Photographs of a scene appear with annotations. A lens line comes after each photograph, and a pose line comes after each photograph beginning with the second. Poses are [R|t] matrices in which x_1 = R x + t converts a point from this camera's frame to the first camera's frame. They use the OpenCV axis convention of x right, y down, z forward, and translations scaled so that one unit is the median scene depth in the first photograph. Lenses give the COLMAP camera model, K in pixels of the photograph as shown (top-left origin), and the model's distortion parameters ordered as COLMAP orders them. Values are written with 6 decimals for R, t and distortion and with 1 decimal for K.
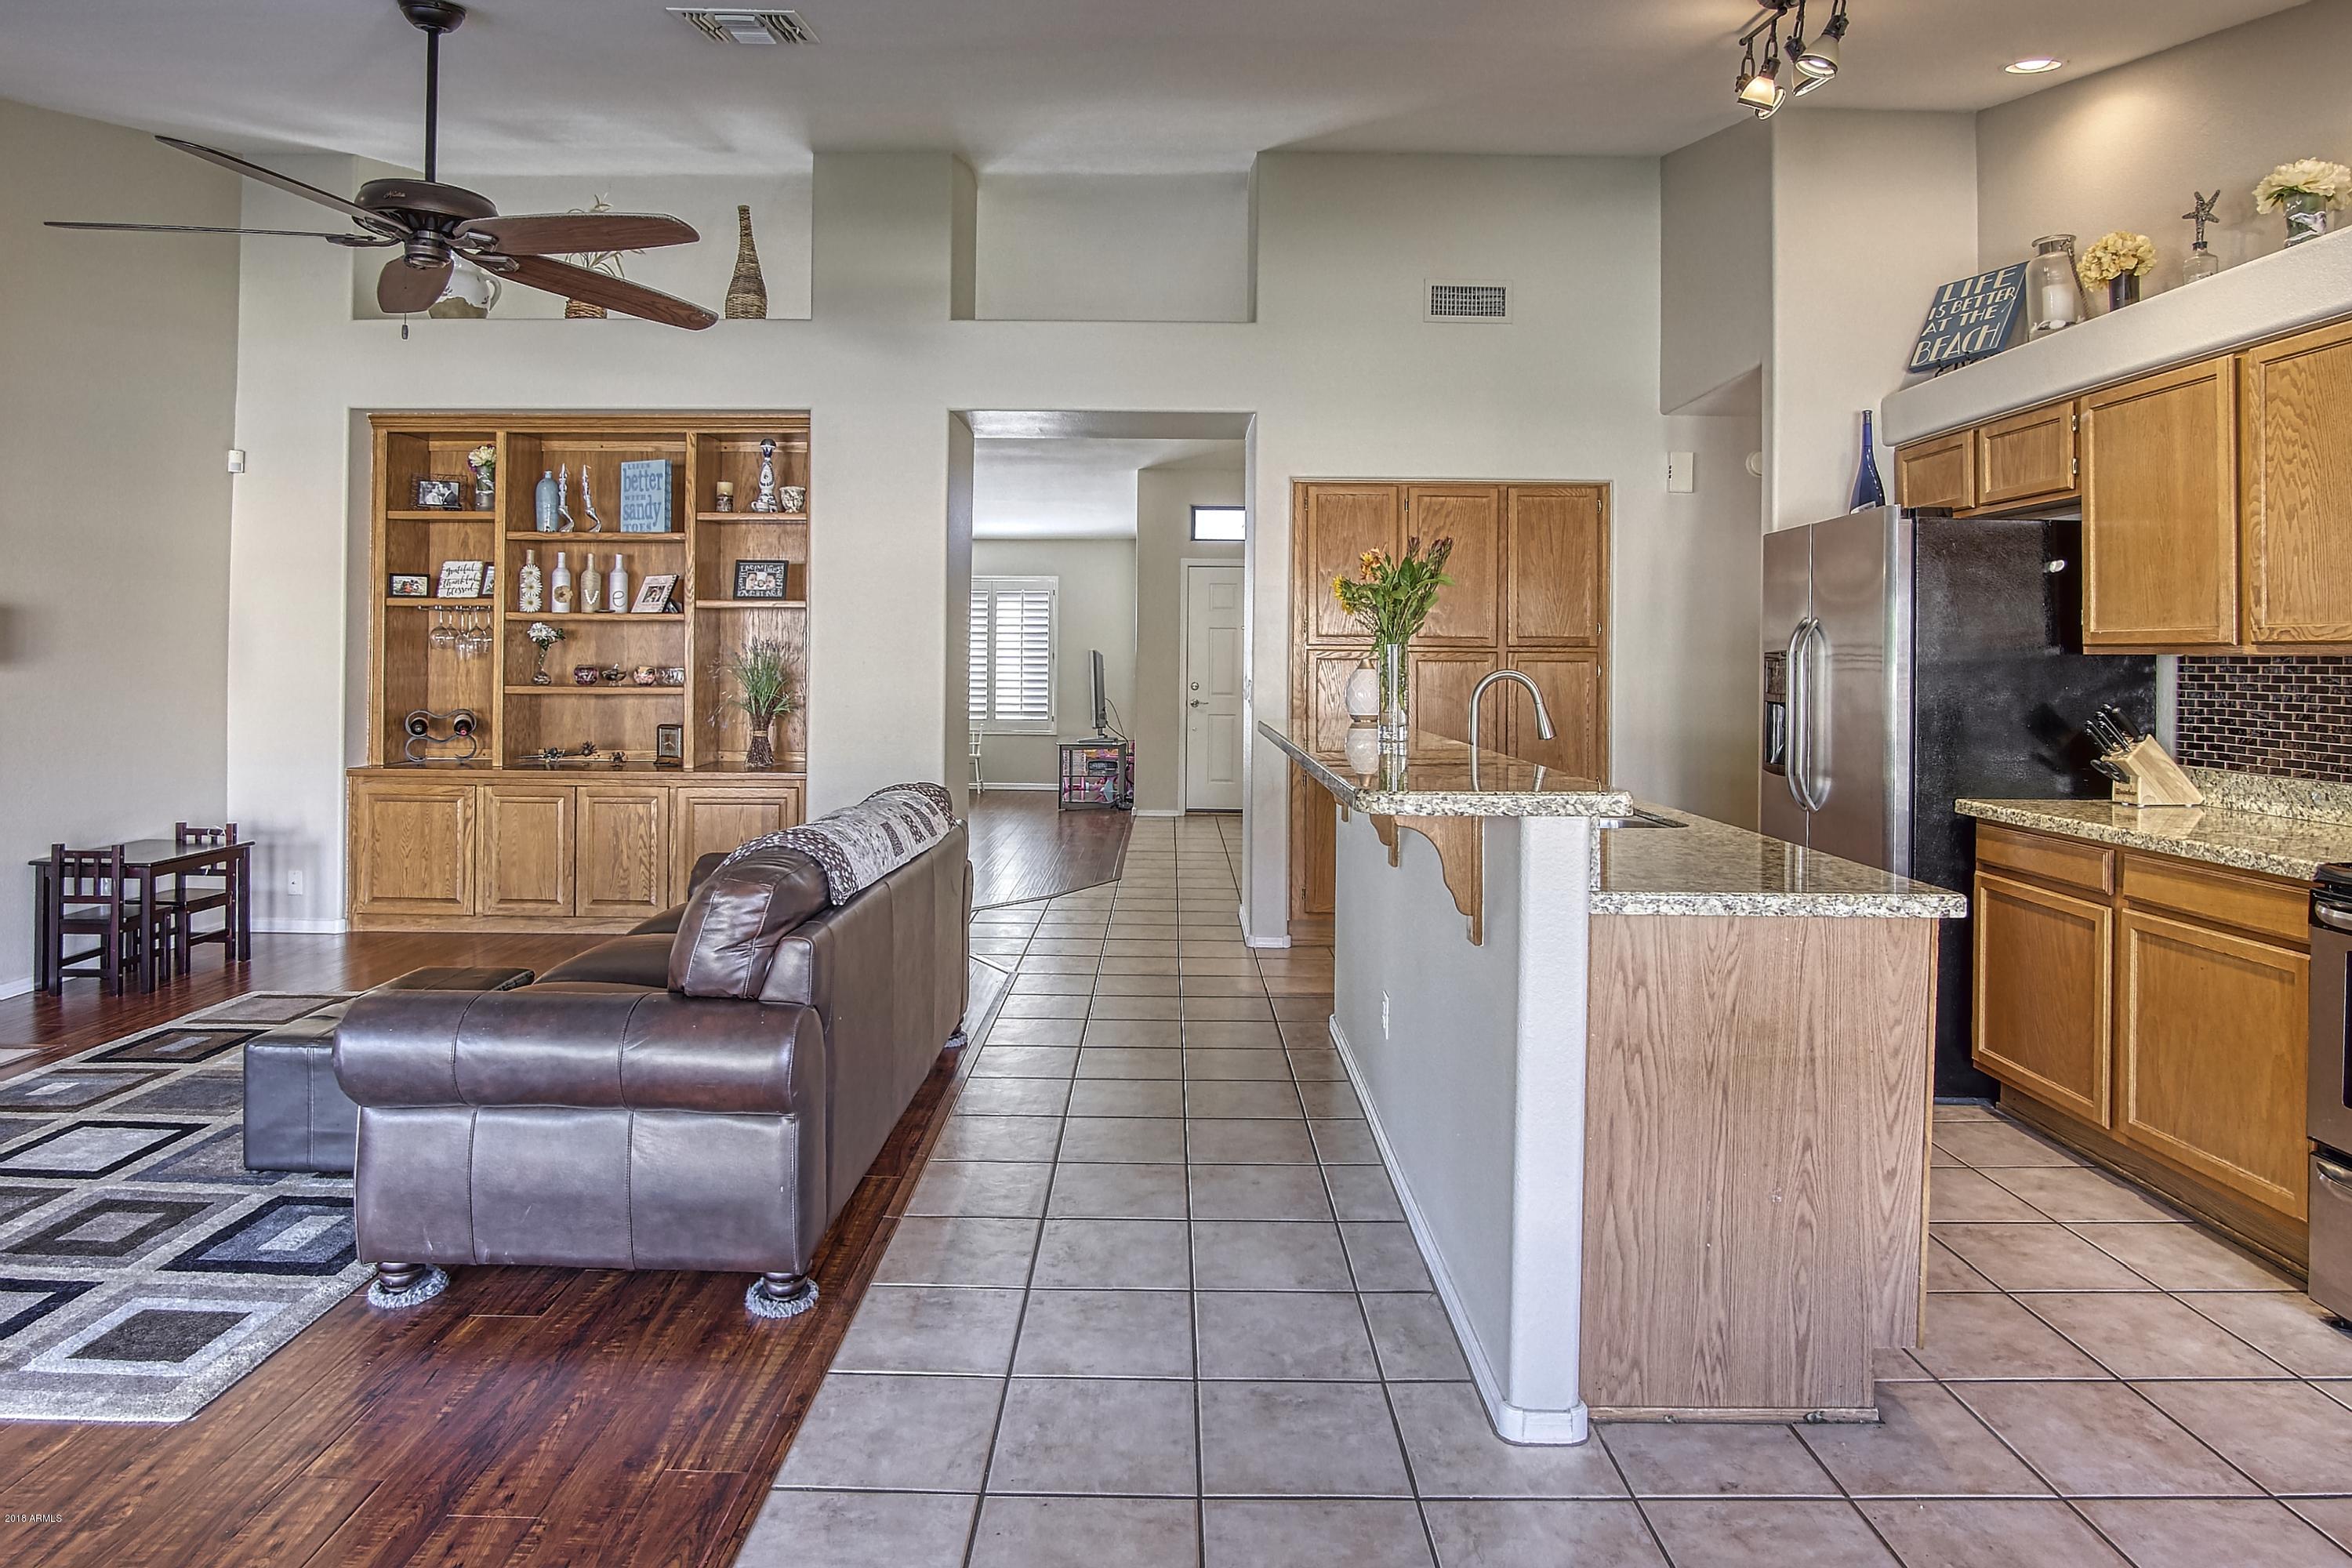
lens RADIAL K [[1316.5, 0, 1149.5], [0, 1316.5, 641.5], [0, 0, 1]] dist [-0.025731, 0.003025]
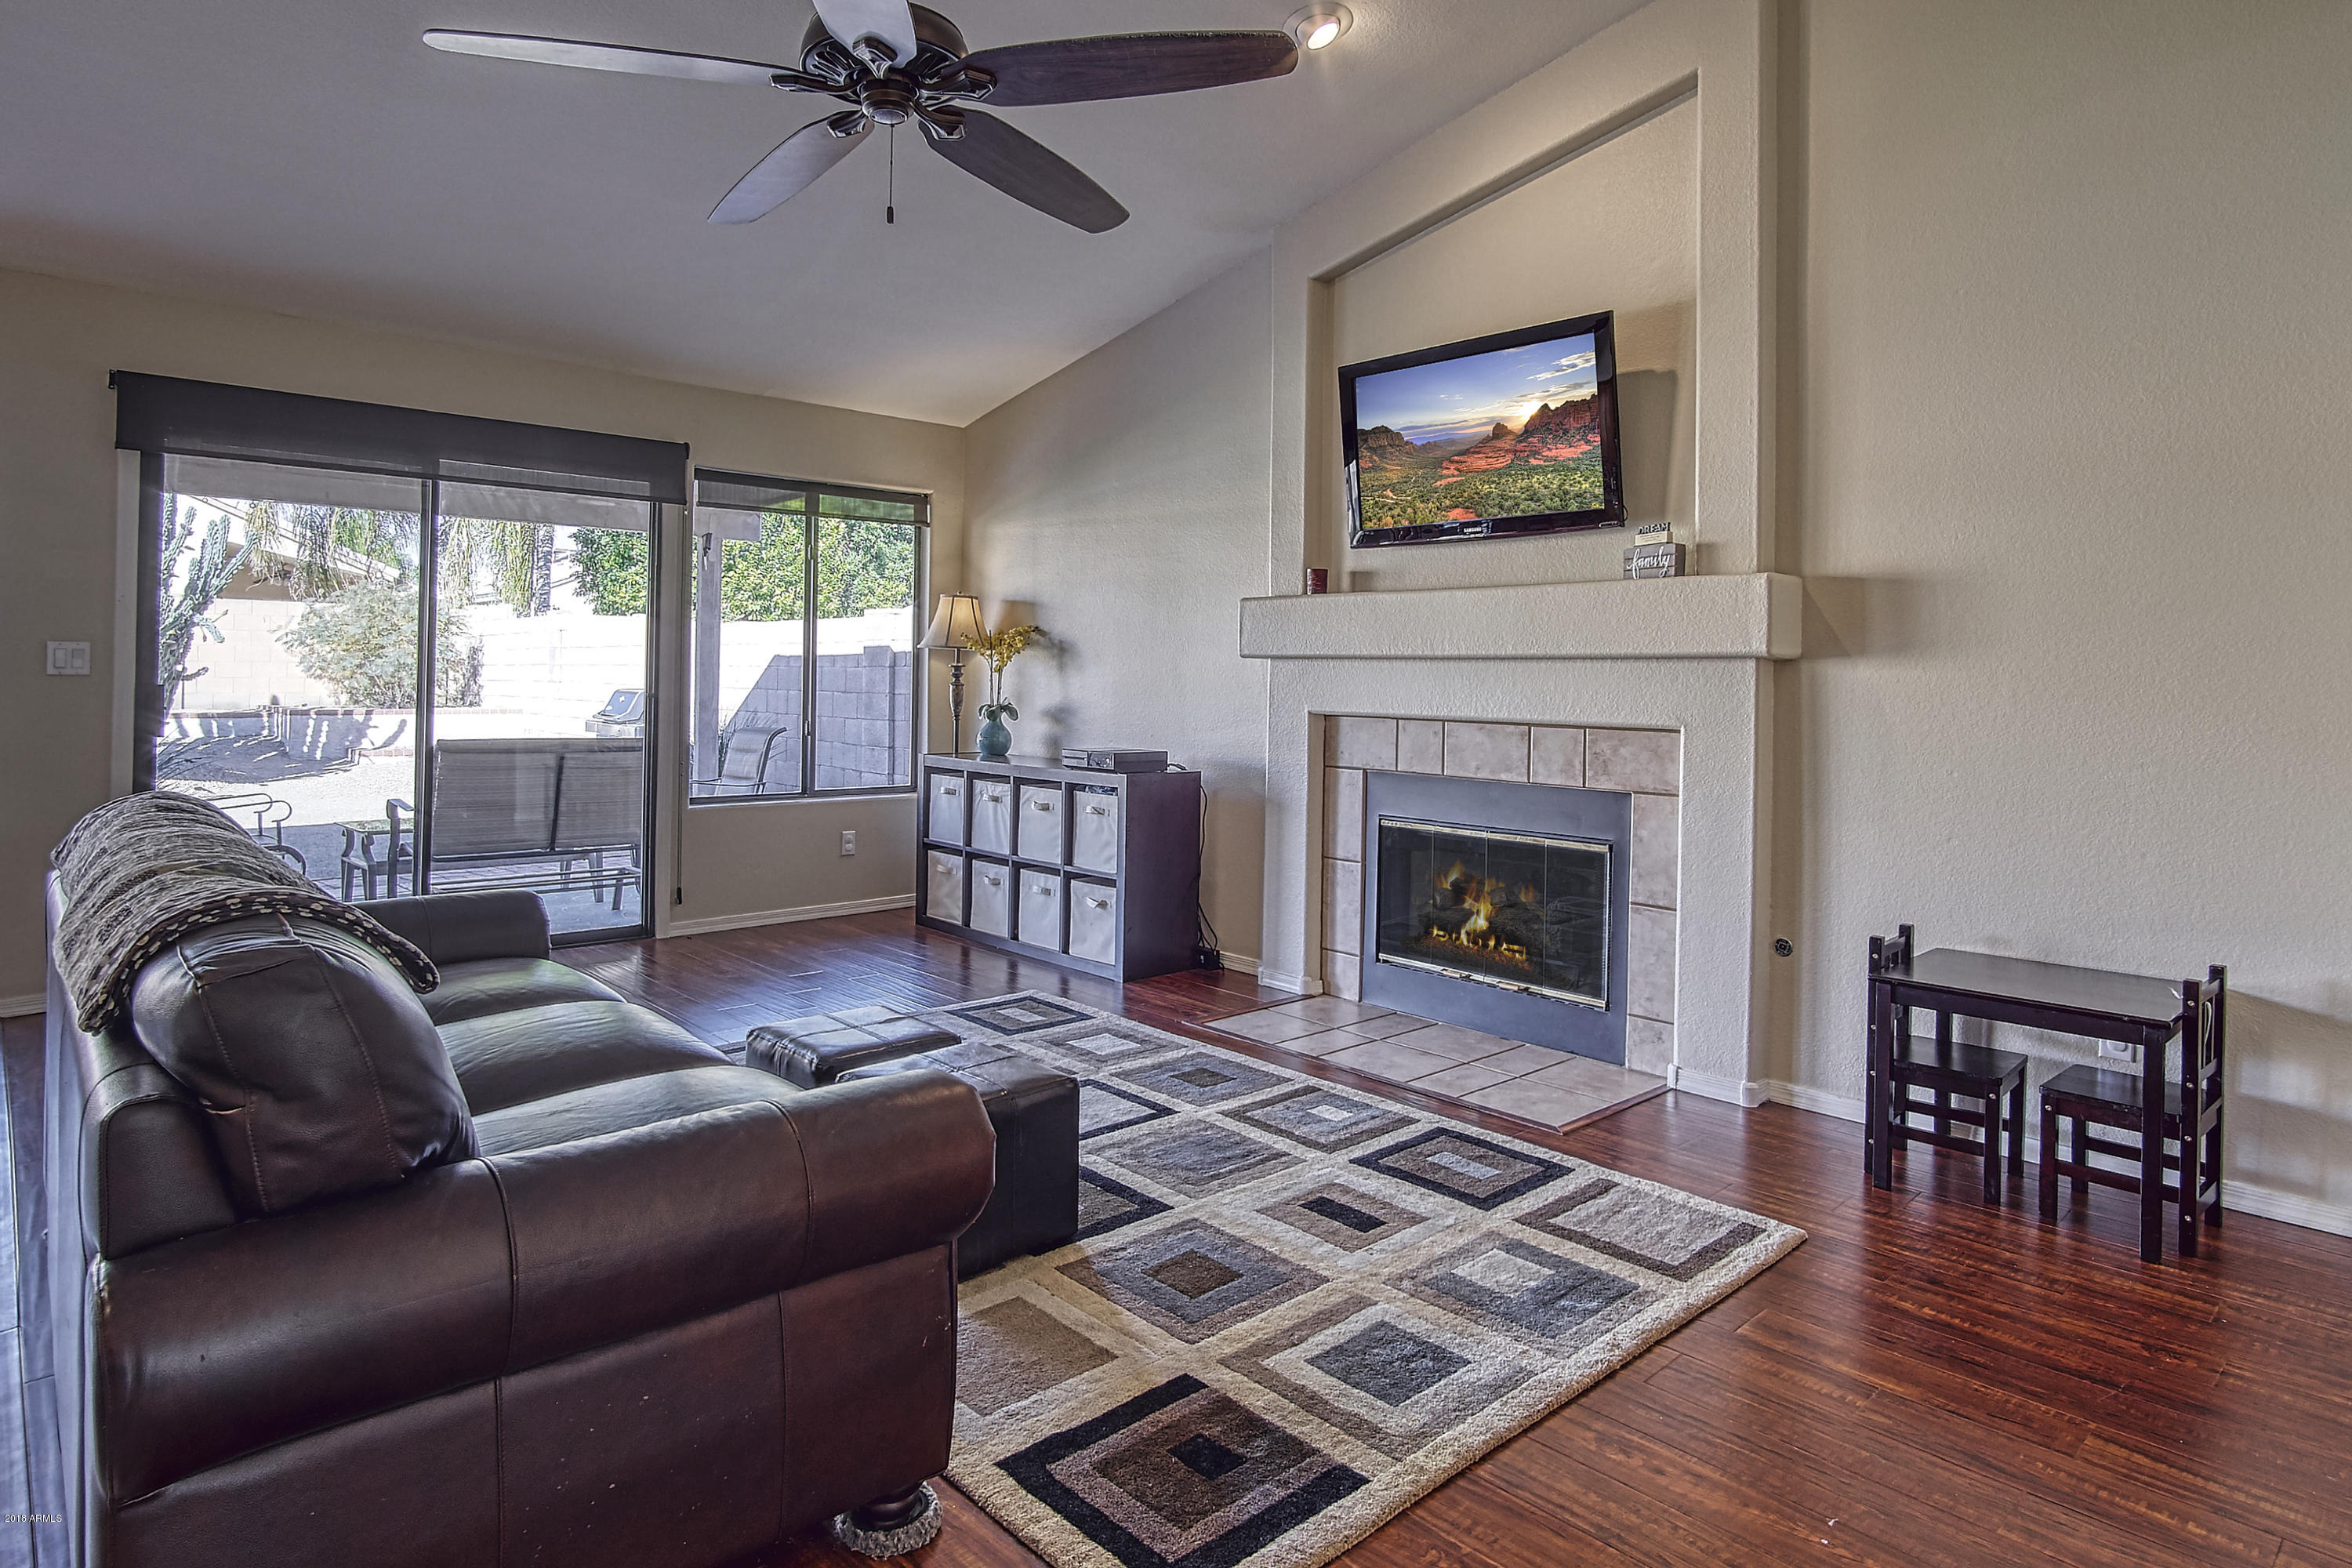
lens RADIAL K [[1313.7, 0, 1165.2], [0, 1313.7, 665.4], [0, 0, 1]] dist [-0.034197, 0.007793]
pose [[-0.723792, -0.024401, -0.689587, -0.148036], [-0.013149, 0.999681, -0.021572, 0.065085], [0.689893, -0.006546, -0.723882, 1.849834]]
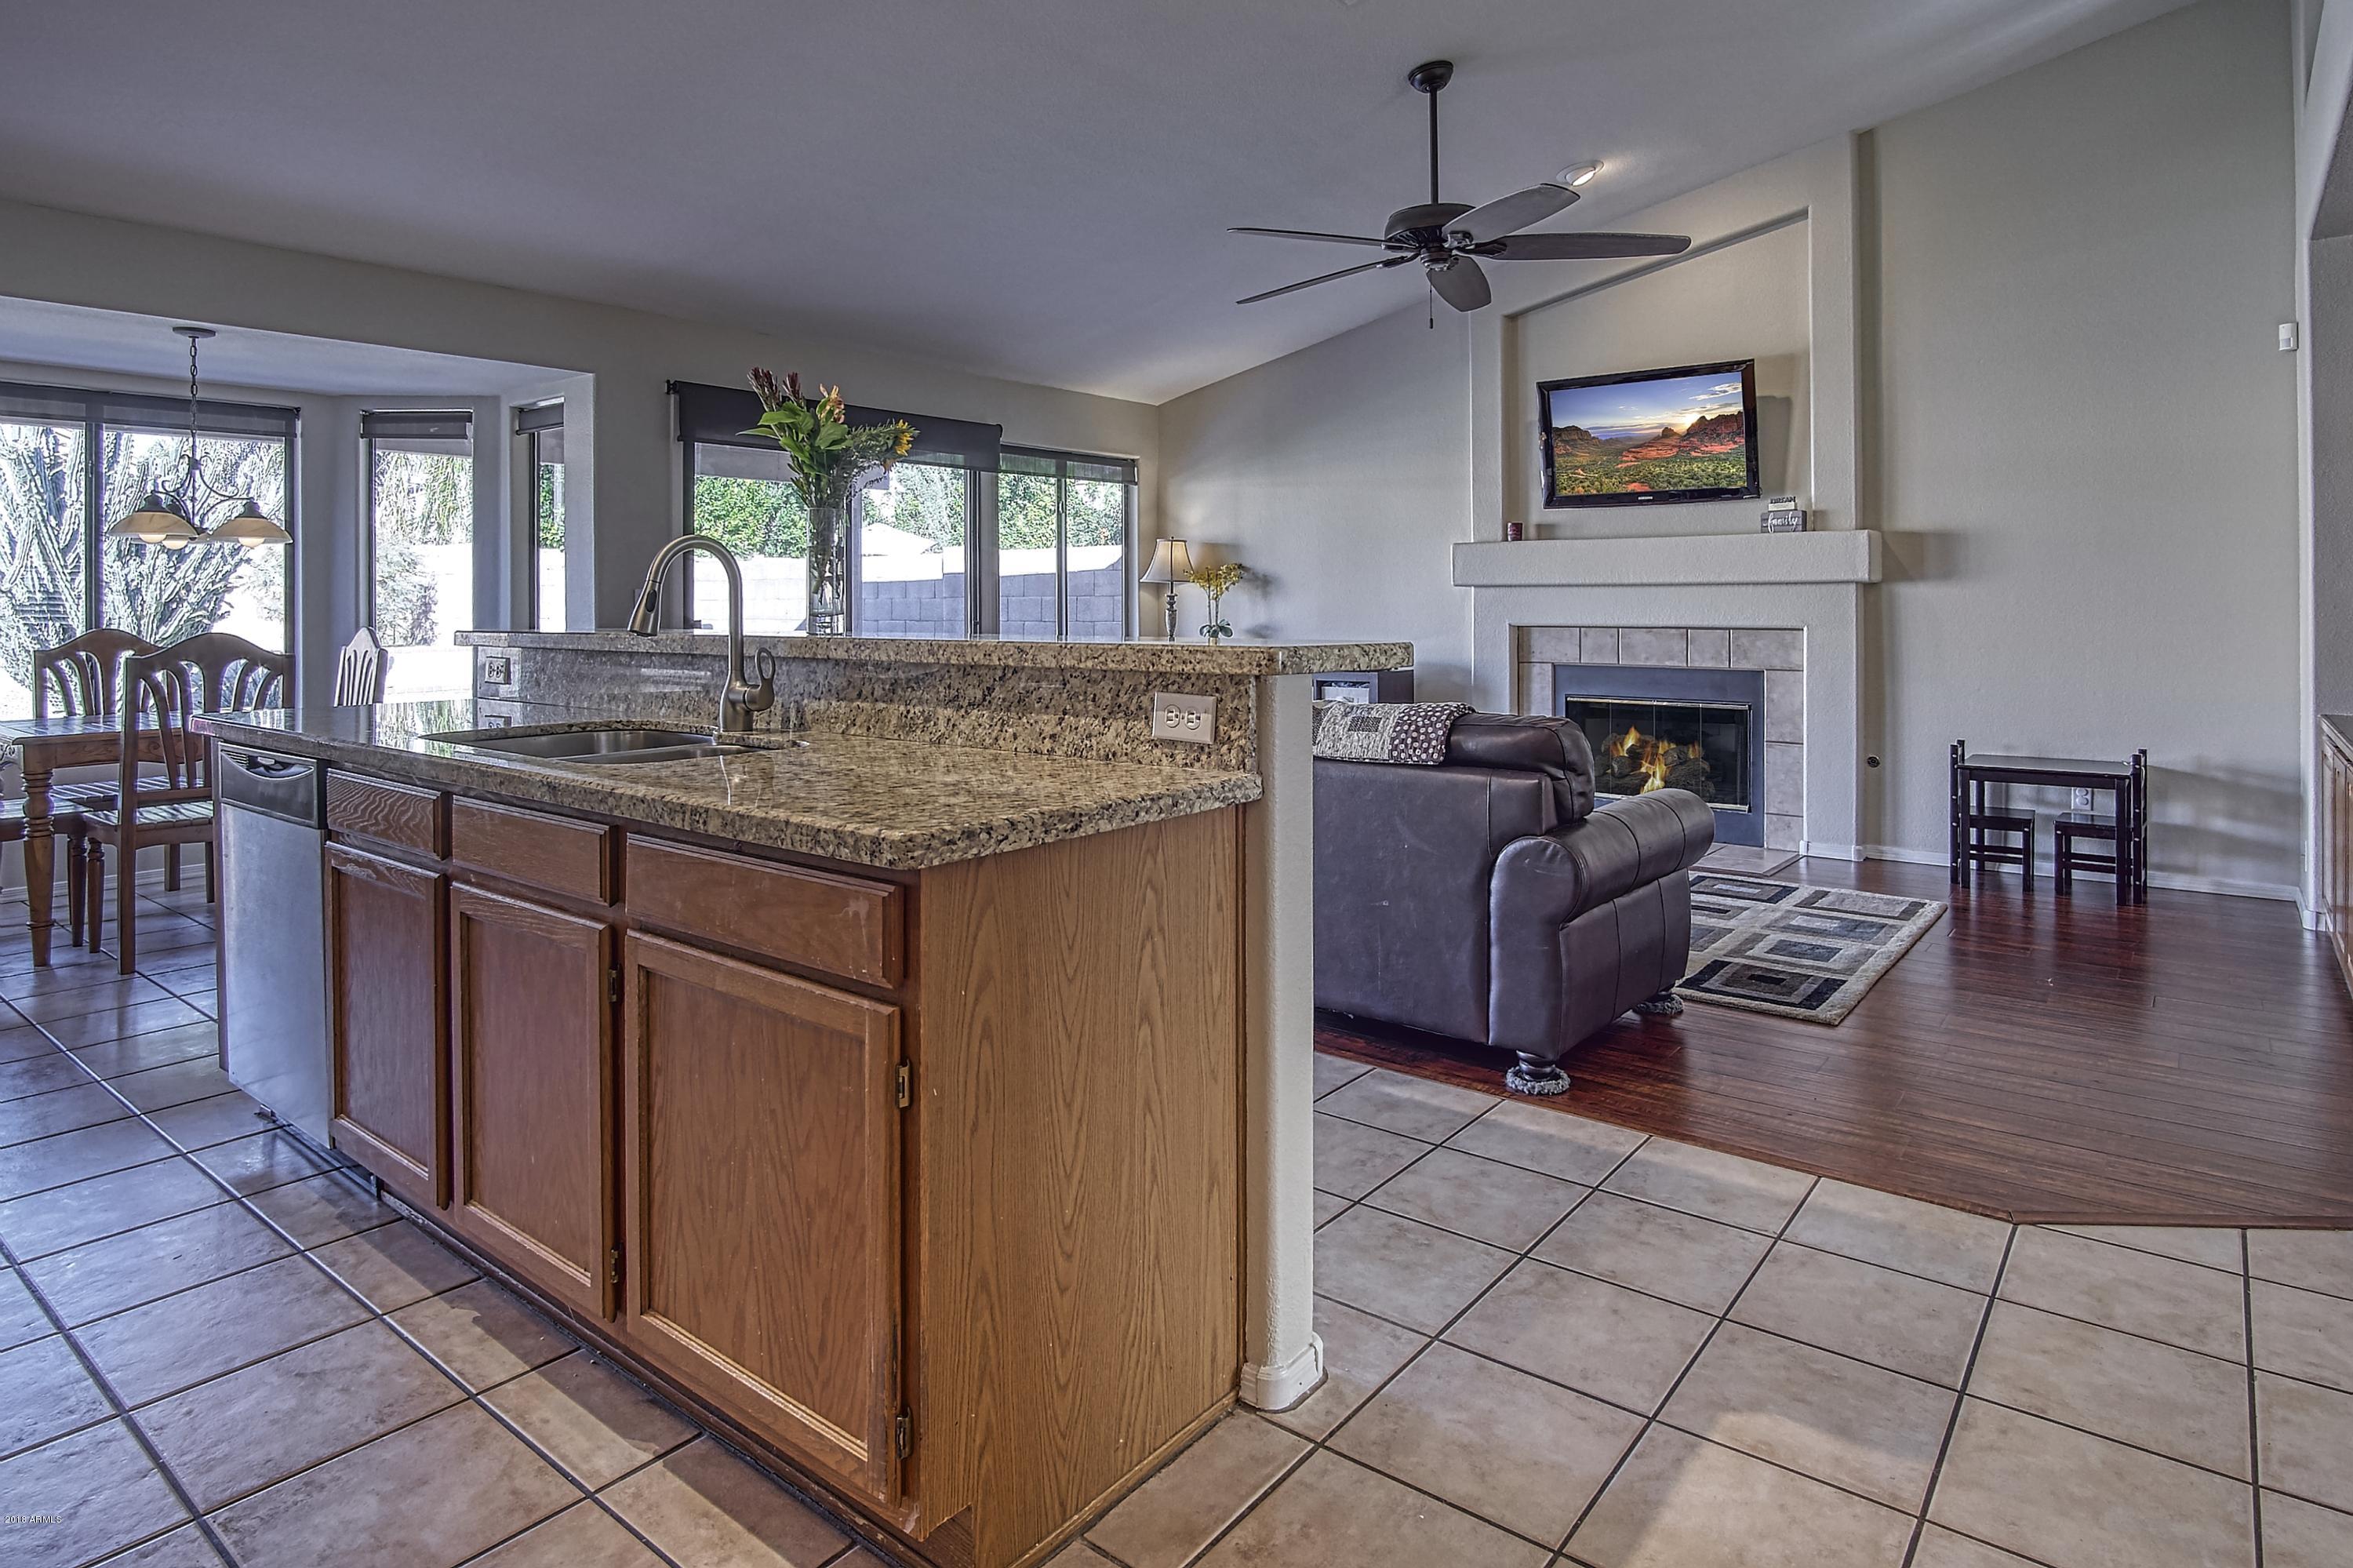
lens RADIAL K [[1317.1, 0, 1171.3], [0, 1317.1, 601.4], [0, 0, 1]] dist [-0.025731, 0.003025]
pose [[-0.612445, -0.005696, -0.790493, 0.716039], [0.006837, 0.999898, -0.012502, 0.070286], [0.790484, -0.013062, -0.612344, 1.745918]]
